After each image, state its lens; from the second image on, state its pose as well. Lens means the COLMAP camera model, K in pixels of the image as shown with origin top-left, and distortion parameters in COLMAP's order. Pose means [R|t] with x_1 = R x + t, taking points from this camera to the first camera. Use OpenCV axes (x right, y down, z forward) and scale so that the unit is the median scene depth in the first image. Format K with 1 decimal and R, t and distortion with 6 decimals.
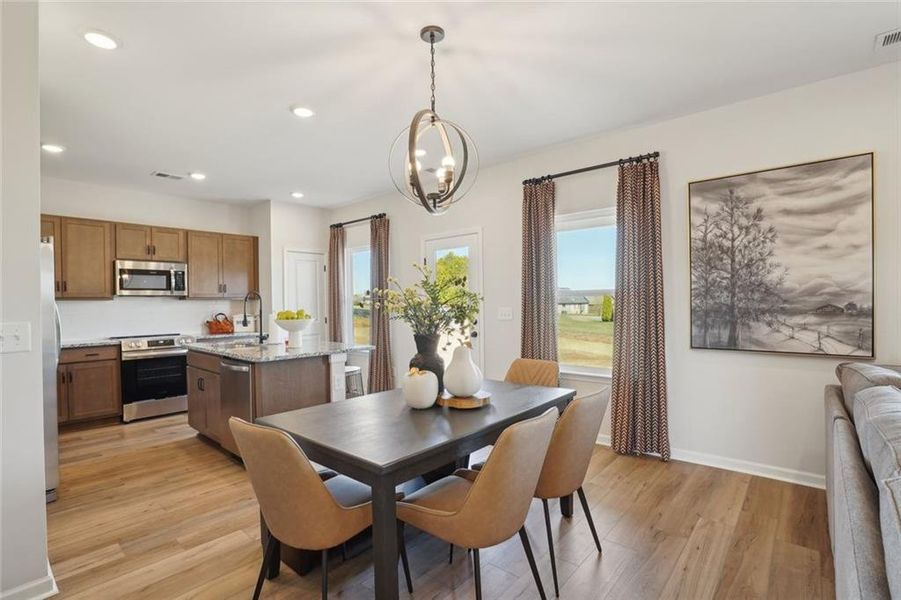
lens RADIAL K [[425.3, 0, 440.2], [0, 425.3, 297.8], [0, 0, 1]] dist [-0.026023, 0.001198]
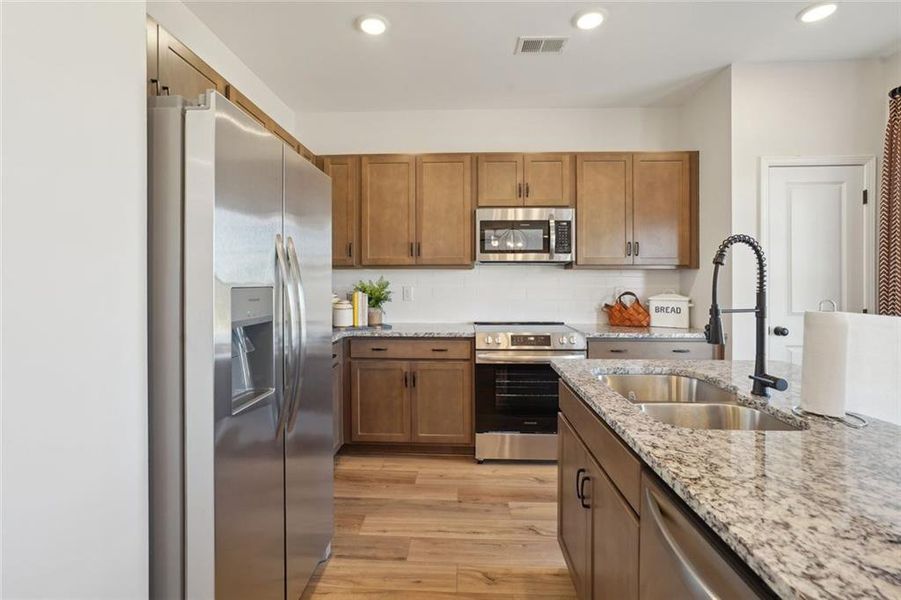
lens RADIAL K [[425.3, 0, 440.2], [0, 425.3, 297.8], [0, 0, 1]] dist [-0.026023, 0.001198]
pose [[0.632050, 0.042103, -0.773783, -0.266874], [0.002428, 0.998410, 0.056309, 0.012494], [0.774924, -0.037468, 0.630943, 0.495447]]
